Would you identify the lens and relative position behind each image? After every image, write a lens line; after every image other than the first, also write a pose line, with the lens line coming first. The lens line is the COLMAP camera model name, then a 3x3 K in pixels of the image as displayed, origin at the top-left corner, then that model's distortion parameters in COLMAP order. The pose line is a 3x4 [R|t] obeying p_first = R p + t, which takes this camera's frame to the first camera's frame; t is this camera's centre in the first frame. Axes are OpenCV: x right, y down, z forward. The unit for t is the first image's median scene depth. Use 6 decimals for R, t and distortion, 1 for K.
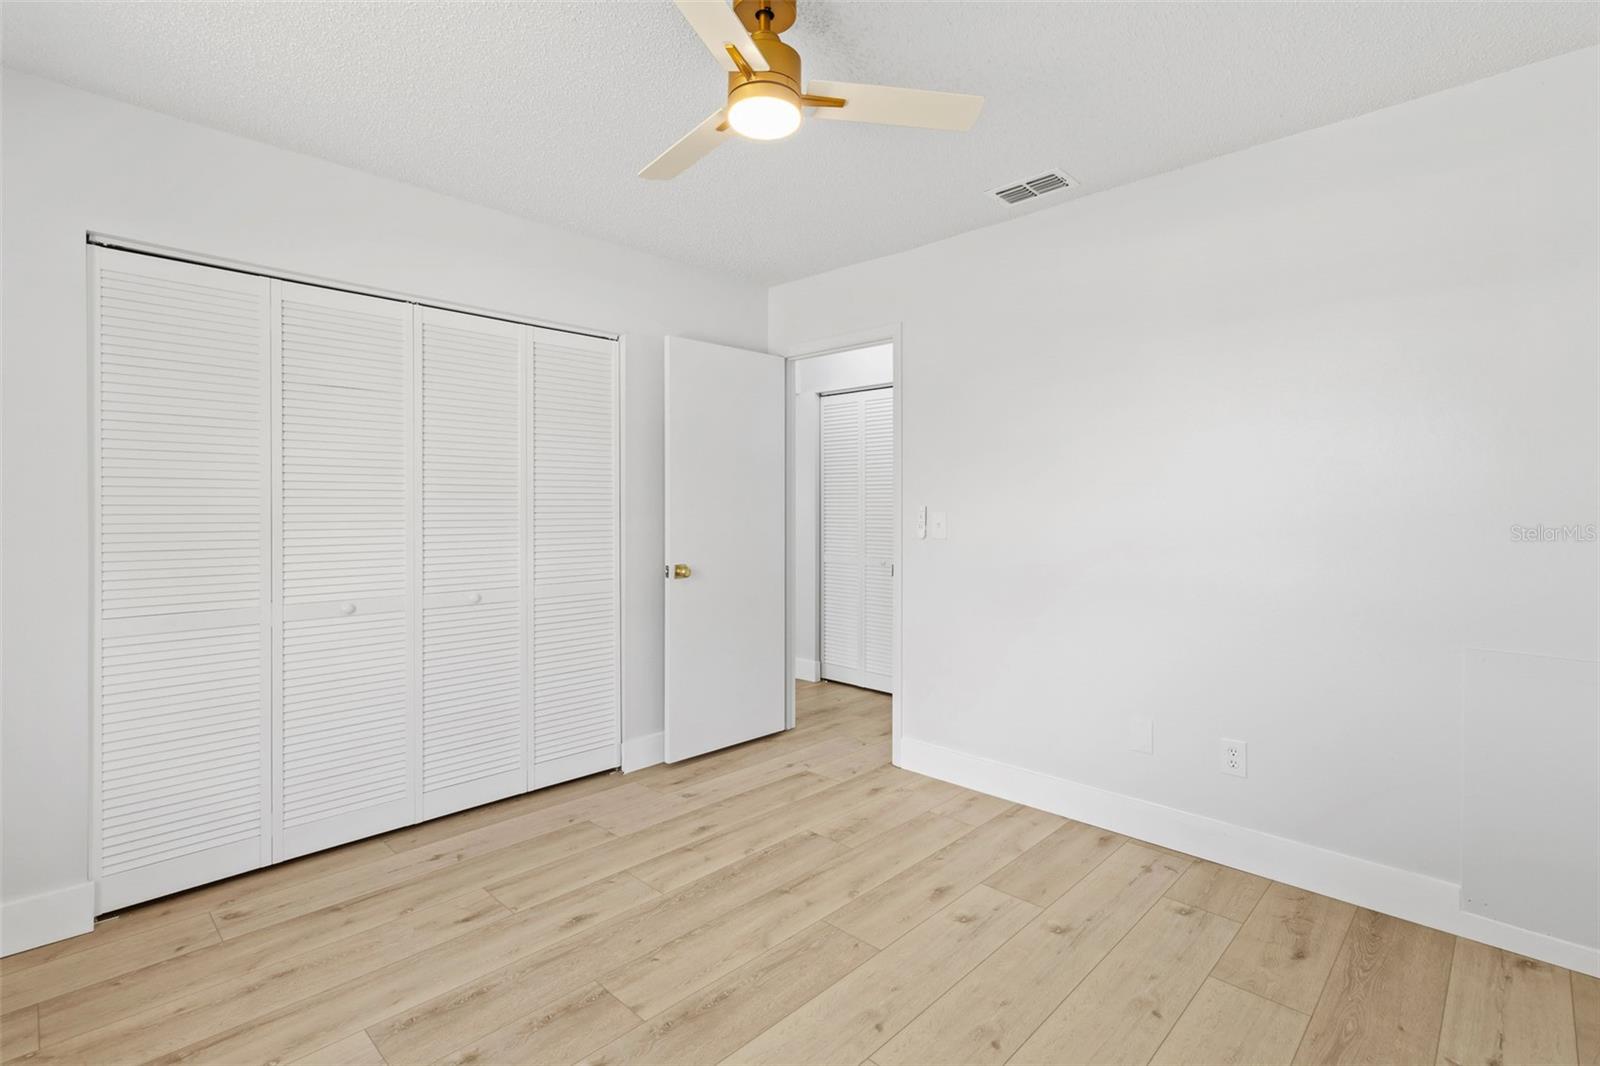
lens RADIAL K [[738.2, 0, 800.5], [0, 738.2, 508.4], [0, 0, 1]] dist [0.000913, 0.000181]
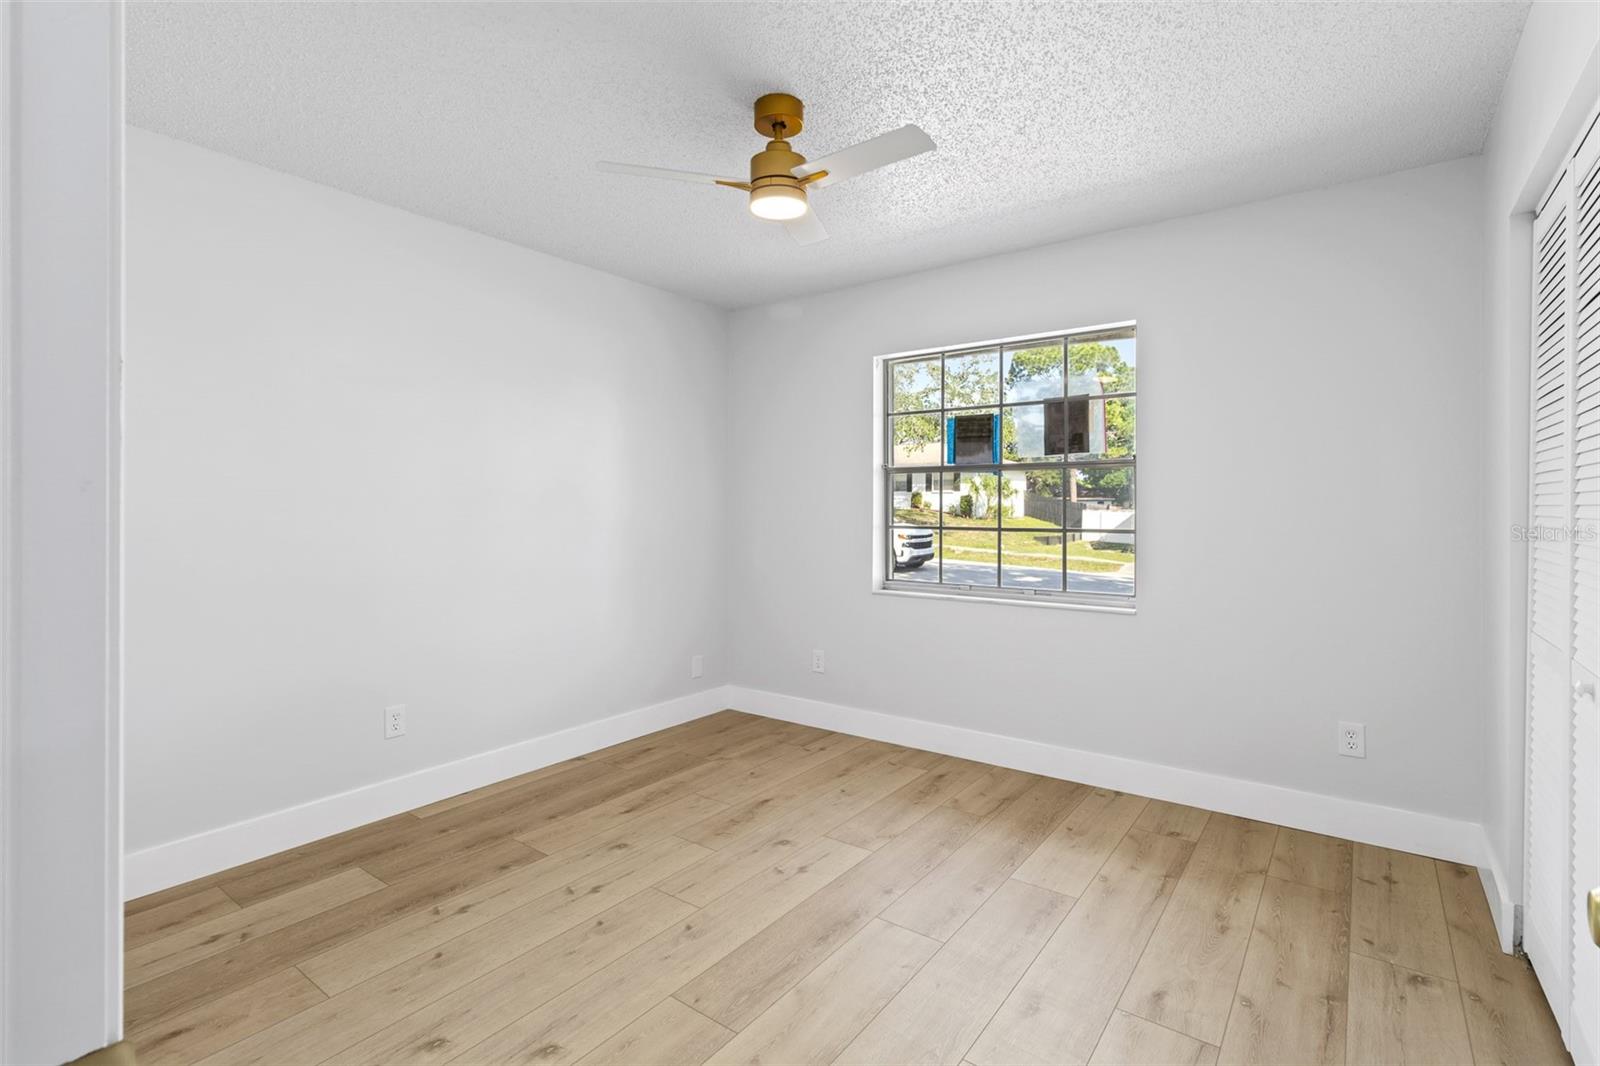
lens RADIAL K [[738.2, 0, 800.5], [0, 738.2, 508.4], [0, 0, 1]] dist [0.000913, 0.000181]
pose [[-0.992033, 0.000537, -0.125975, 0.065572], [0.000075, 0.999993, 0.003675, -0.004721], [0.125976, 0.003636, -0.992027, 1.953803]]
